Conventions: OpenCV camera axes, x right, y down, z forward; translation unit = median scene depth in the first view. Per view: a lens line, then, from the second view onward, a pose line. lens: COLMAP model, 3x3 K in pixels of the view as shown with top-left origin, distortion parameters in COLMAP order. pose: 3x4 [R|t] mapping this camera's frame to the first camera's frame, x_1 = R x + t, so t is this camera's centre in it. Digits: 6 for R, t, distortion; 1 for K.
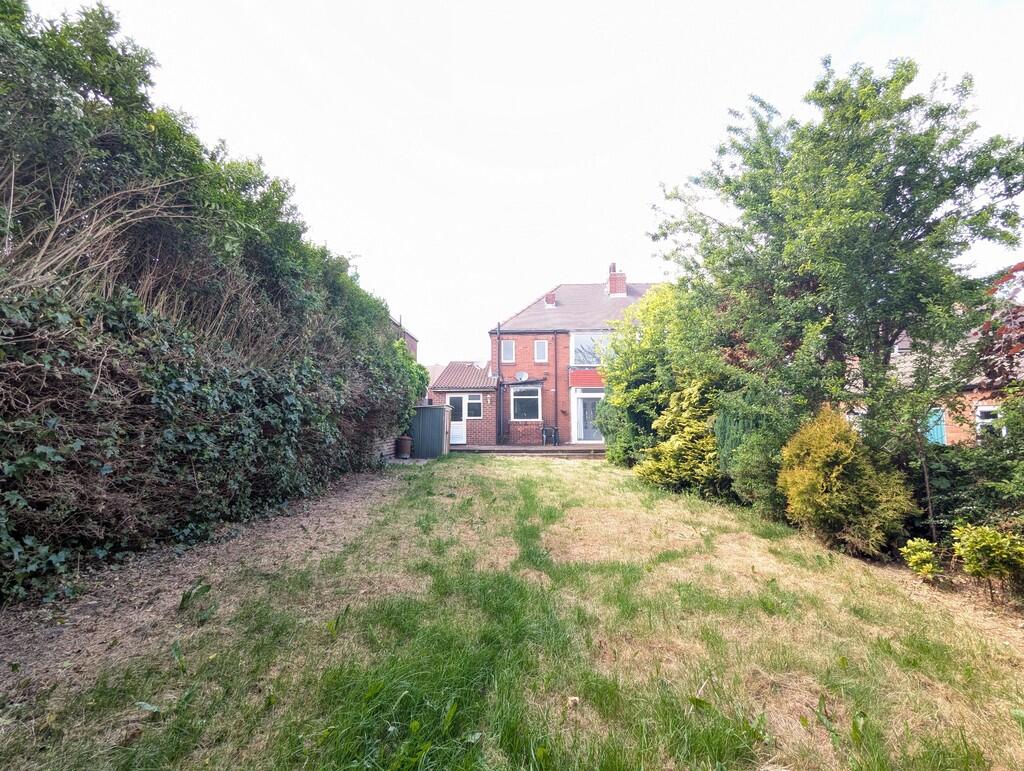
lens RADIAL K [[487.9, 0, 511.6], [0, 487.9, 385.3], [0, 0, 1]] dist [-0.004133, 0.002250]
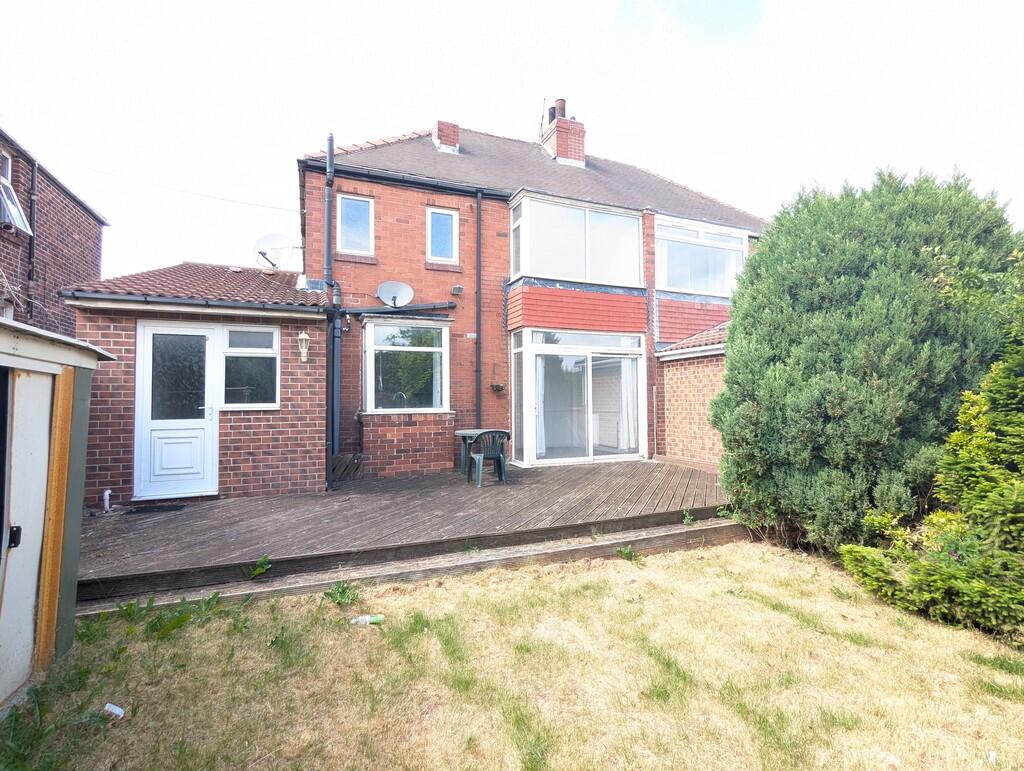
lens RADIAL K [[487.9, 0, 511.4], [0, 487.9, 382.1], [0, 0, 1]] dist [-0.004133, 0.002250]
pose [[0.914157, 0.014728, 0.405093, -0.047635], [-0.031065, 0.998946, 0.033783, 0.033953], [-0.404168, -0.043467, 0.913651, 0.617578]]
